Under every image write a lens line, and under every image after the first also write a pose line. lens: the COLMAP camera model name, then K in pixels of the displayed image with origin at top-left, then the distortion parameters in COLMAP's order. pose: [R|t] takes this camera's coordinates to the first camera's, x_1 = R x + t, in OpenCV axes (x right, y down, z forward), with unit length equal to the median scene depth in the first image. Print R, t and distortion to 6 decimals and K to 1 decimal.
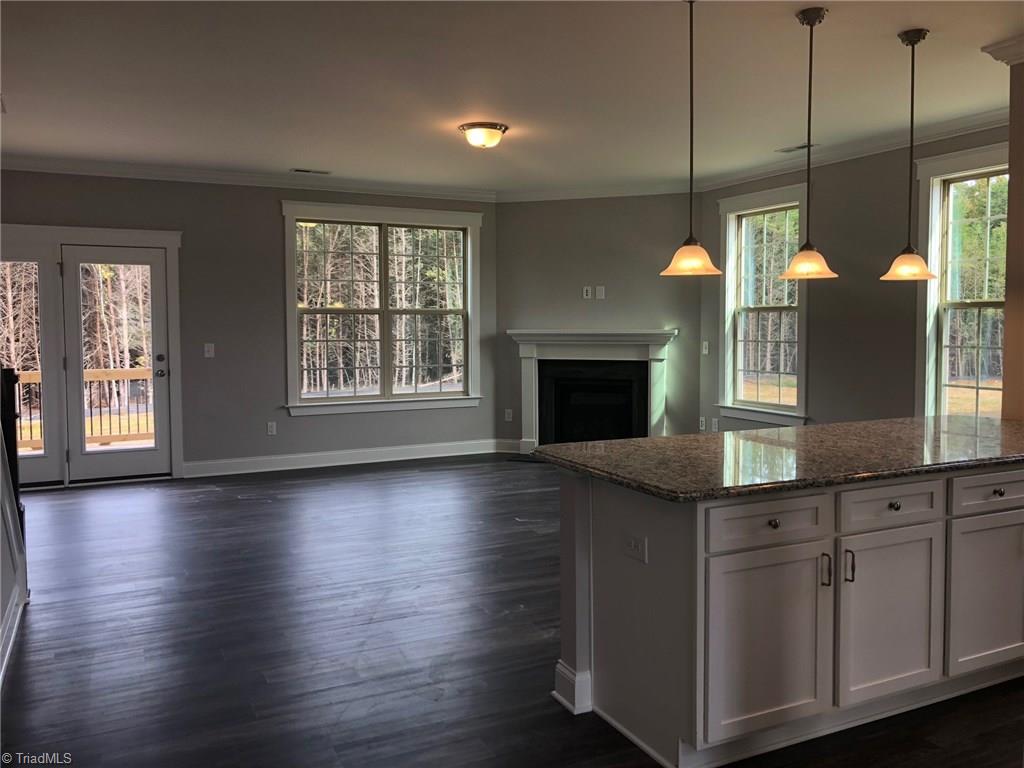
lens RADIAL K [[845.9, 0, 513.8], [0, 845.9, 383.4], [0, 0, 1]] dist [0.034094, -0.030049]
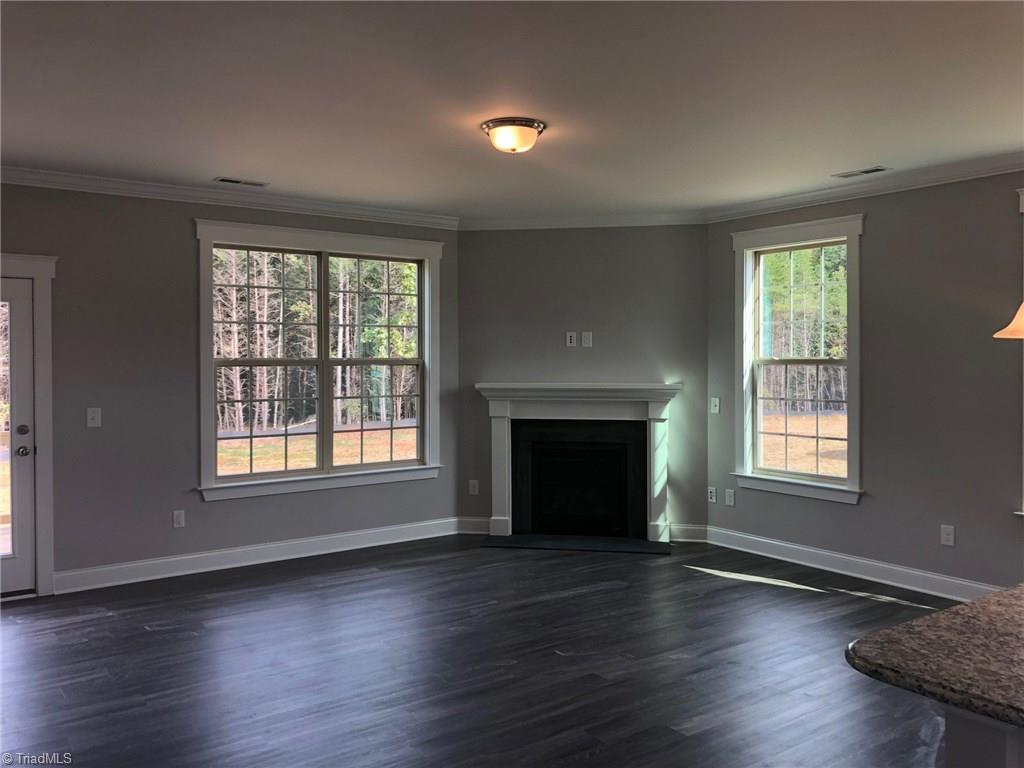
lens RADIAL K [[845.9, 0, 512.1], [0, 845.9, 378.2], [0, 0, 1]] dist [0.034094, -0.030049]
pose [[0.985629, -0.003053, 0.168895, -0.115394], [0.011071, 0.998855, -0.046550, -0.031552], [-0.168559, 0.047751, 0.984534, 0.193821]]
